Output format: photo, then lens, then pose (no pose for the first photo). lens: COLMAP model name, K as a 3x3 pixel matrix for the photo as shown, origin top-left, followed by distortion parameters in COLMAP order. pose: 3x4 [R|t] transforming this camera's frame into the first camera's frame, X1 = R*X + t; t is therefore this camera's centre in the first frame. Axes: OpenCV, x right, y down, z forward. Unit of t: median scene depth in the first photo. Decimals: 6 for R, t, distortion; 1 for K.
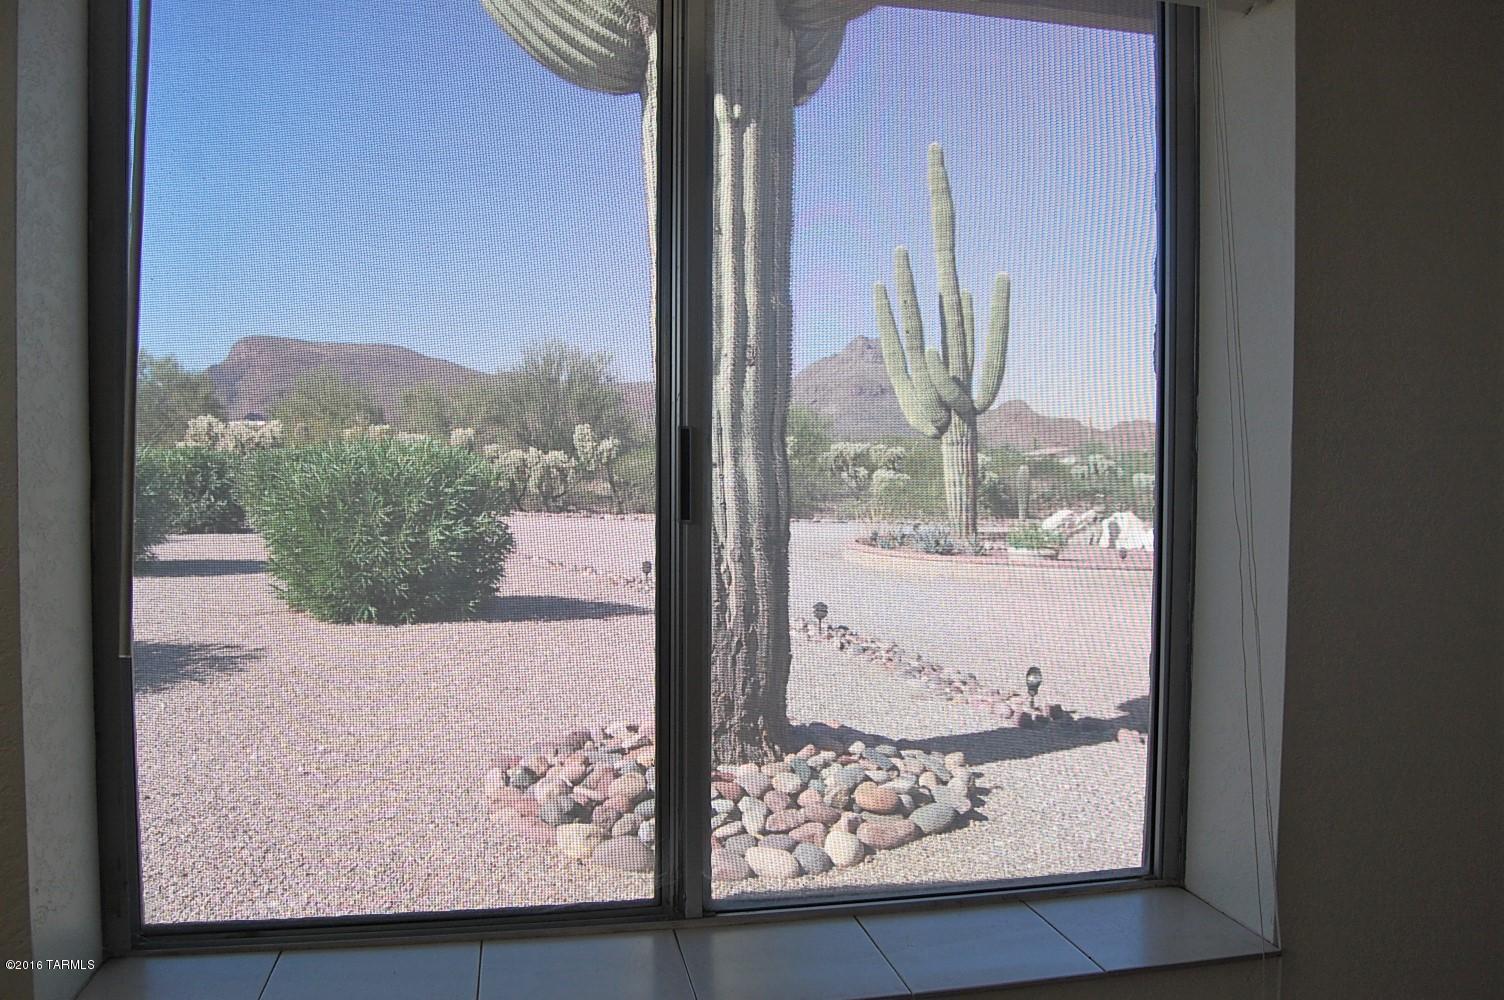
lens RADIAL K [[1208.9, 0, 752.0], [0, 1208.9, 500.0], [0, 0, 1]] dist [-0.099921, 0.001401]
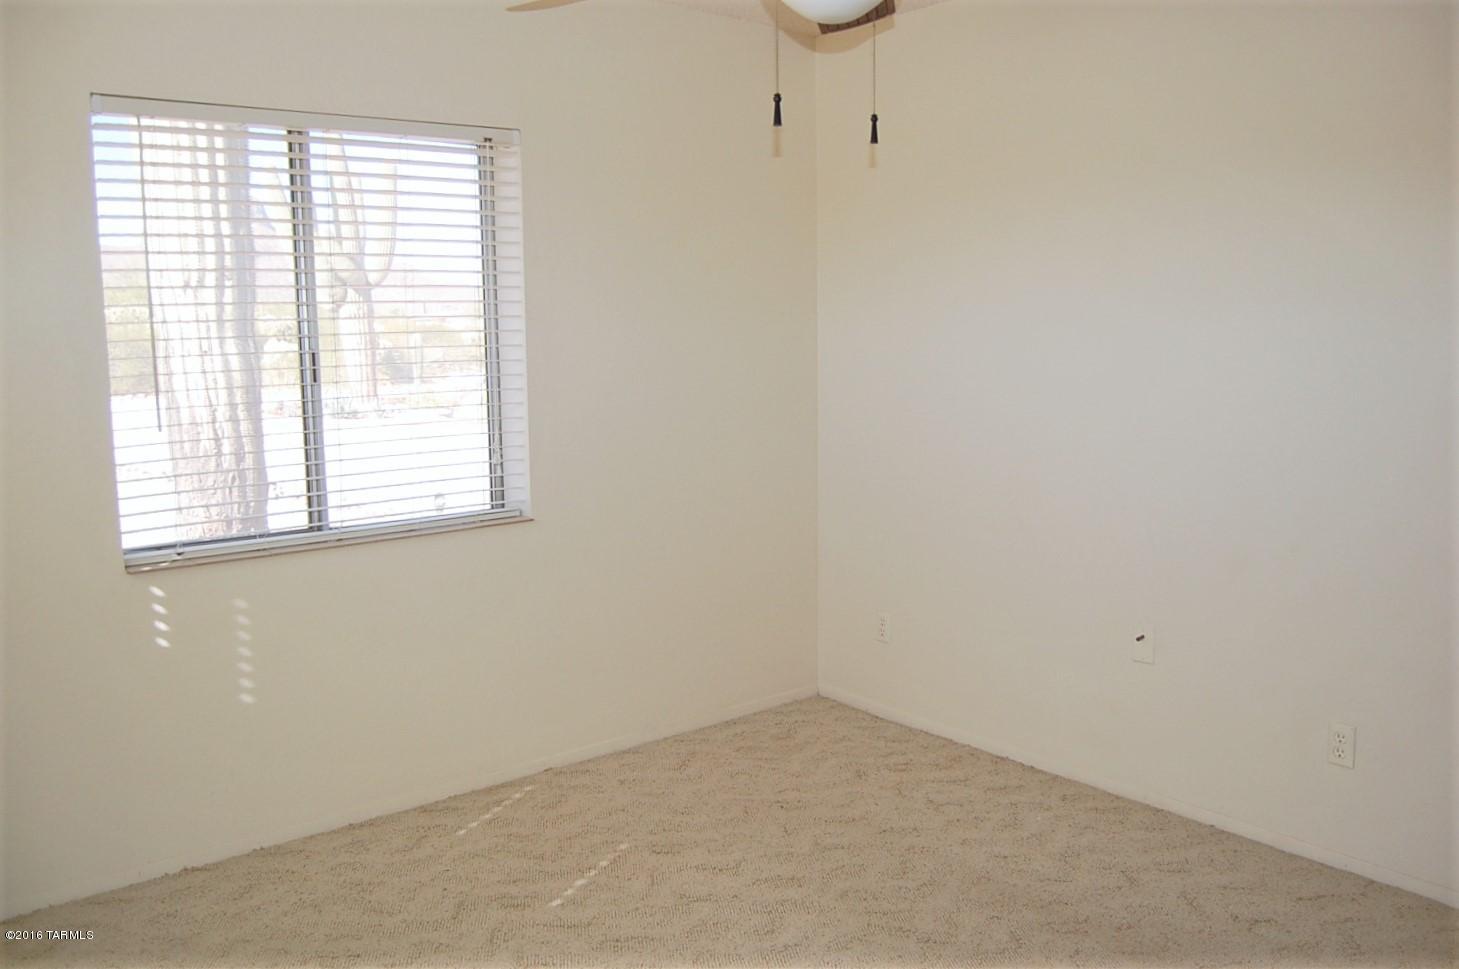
lens RADIAL K [[1172.7, 0, 729.5], [0, 1172.7, 484.5], [0, 0, 1]] dist [-0.099921, 0.001401]
pose [[0.884842, -0.079915, 0.458986, -0.024639], [0.031994, 0.993276, 0.111263, -0.001139], [-0.464791, -0.083766, 0.881449, -0.100015]]
